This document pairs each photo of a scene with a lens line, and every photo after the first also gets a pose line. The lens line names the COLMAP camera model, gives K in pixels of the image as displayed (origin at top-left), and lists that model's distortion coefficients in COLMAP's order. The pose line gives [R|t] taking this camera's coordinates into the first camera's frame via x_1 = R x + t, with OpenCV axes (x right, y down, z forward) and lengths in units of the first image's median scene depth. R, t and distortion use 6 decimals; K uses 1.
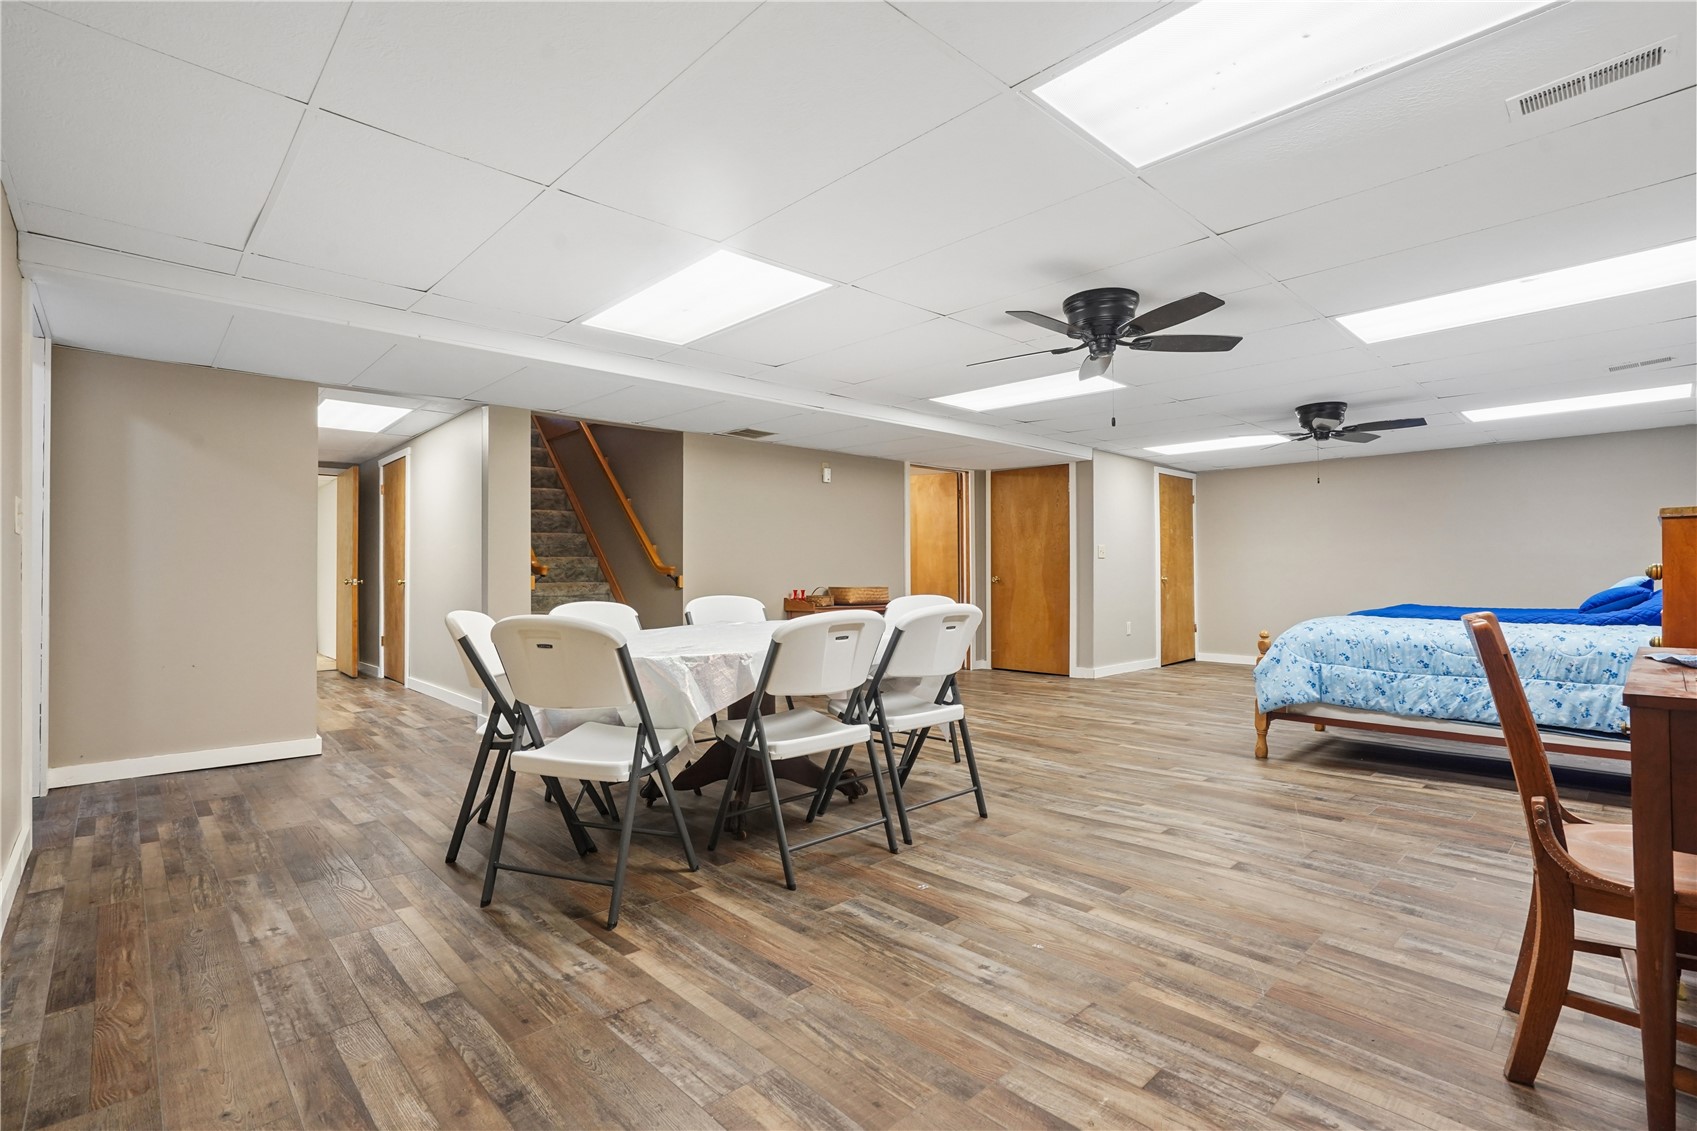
lens RADIAL K [[773.1, 0, 830.4], [0, 773.1, 566.2], [0, 0, 1]] dist [-0.004792, 0.001365]
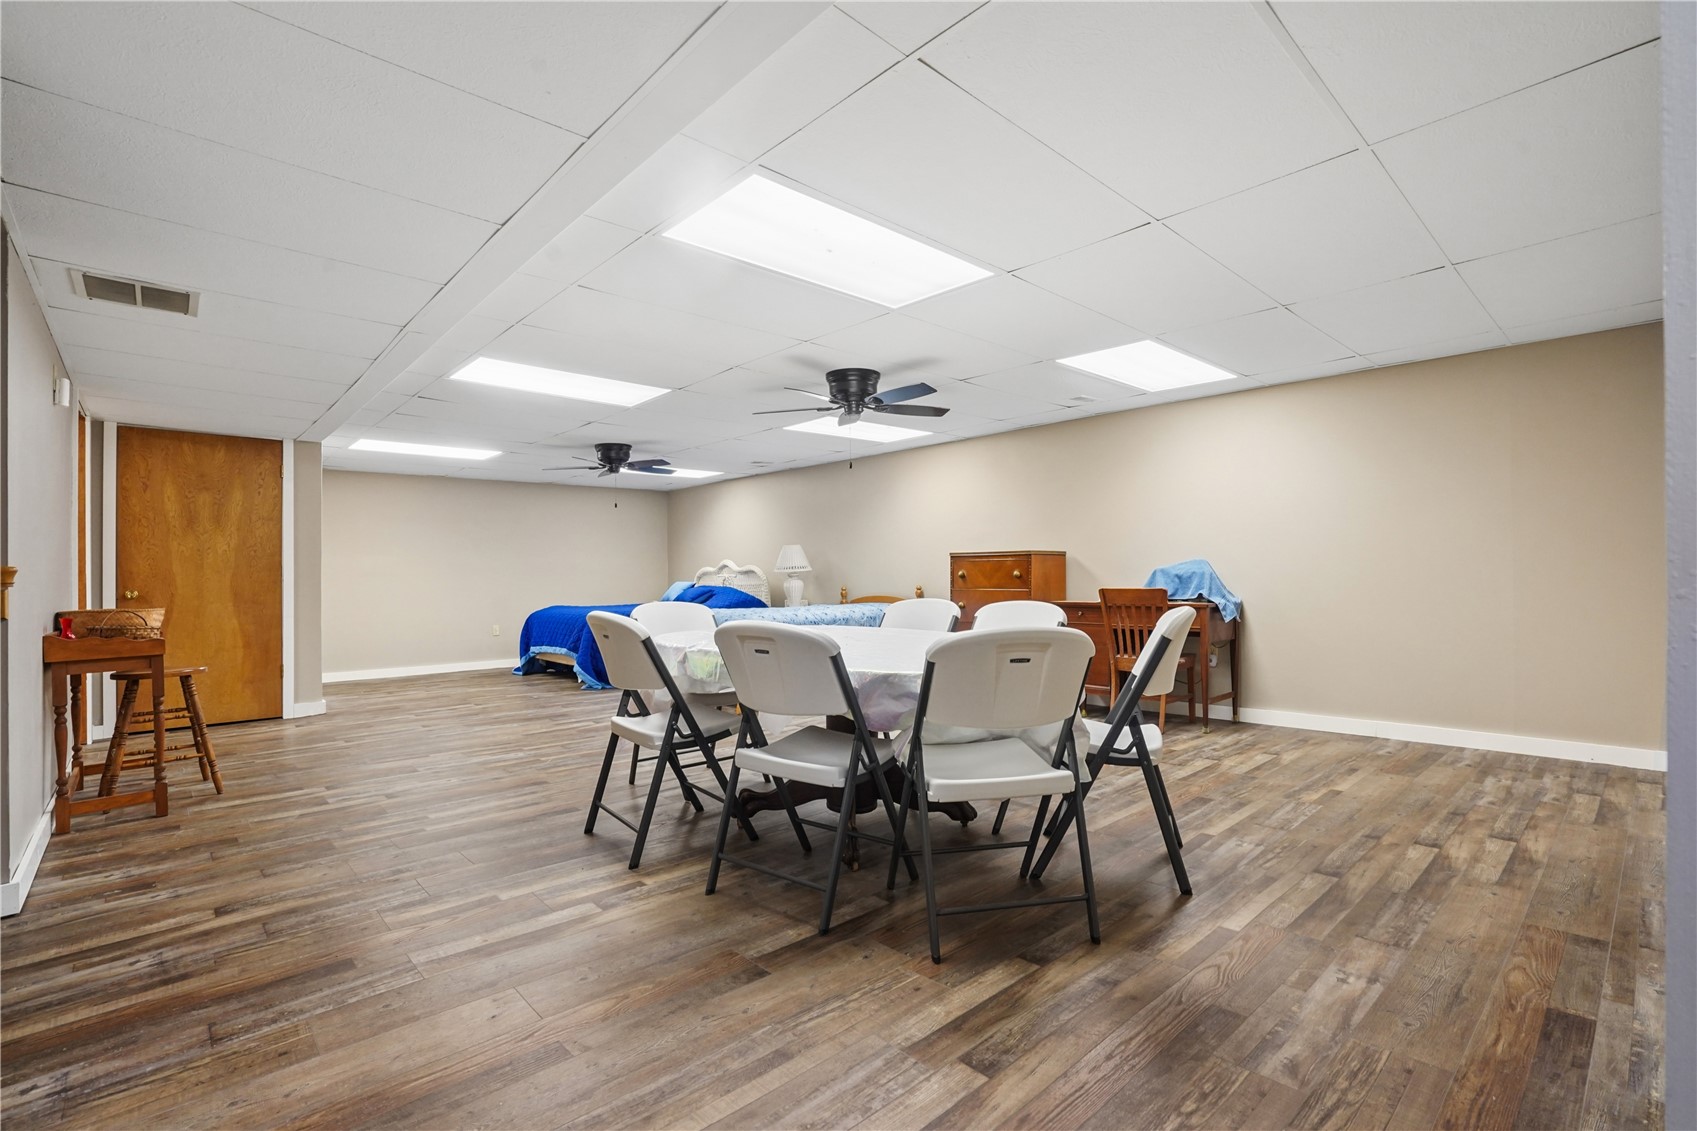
lens RADIAL K [[773.1, 0, 831.0], [0, 773.1, 570.0], [0, 0, 1]] dist [-0.004792, 0.001365]
pose [[0.009038, 0.011930, 0.999888, -1.673367], [-0.003685, 0.999922, -0.011897, 0.009842], [-0.999952, -0.003577, 0.009081, 1.633412]]
